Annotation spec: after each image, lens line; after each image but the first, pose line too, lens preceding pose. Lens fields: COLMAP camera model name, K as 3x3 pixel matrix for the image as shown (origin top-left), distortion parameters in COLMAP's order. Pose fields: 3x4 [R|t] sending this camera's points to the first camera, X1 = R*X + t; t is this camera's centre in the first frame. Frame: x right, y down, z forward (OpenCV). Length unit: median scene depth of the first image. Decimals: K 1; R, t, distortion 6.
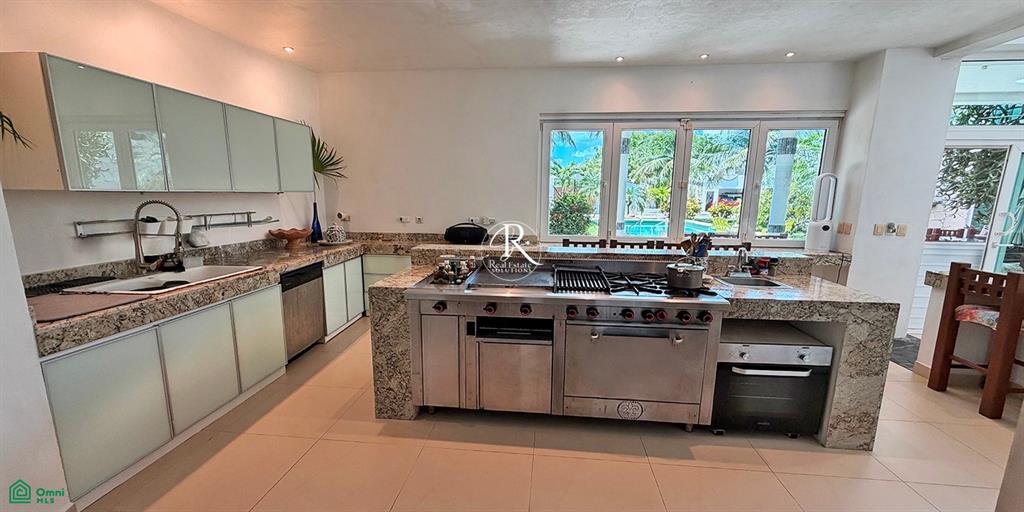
lens RADIAL K [[408.6, 0, 511.7], [0, 408.6, 261.9], [0, 0, 1]] dist [0.000270, 0.000285]
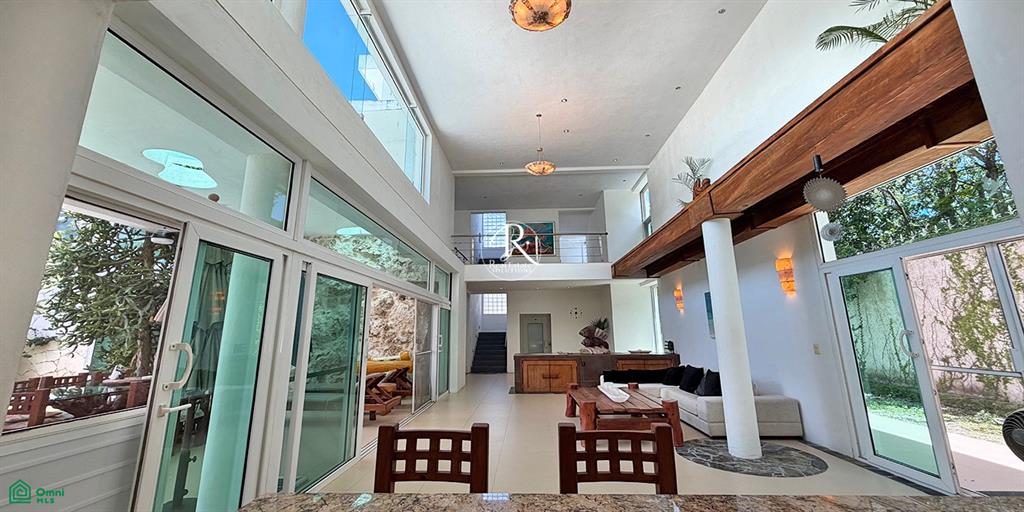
lens RADIAL K [[408.6, 0, 510.6], [0, 408.6, 245.2], [0, 0, 1]] dist [0.000270, 0.000285]
pose [[-0.059825, 0.198498, 0.978274, 0.254221], [0.172789, 0.967294, -0.185703, -0.028064], [-0.983140, 0.157925, -0.092167, 0.241534]]
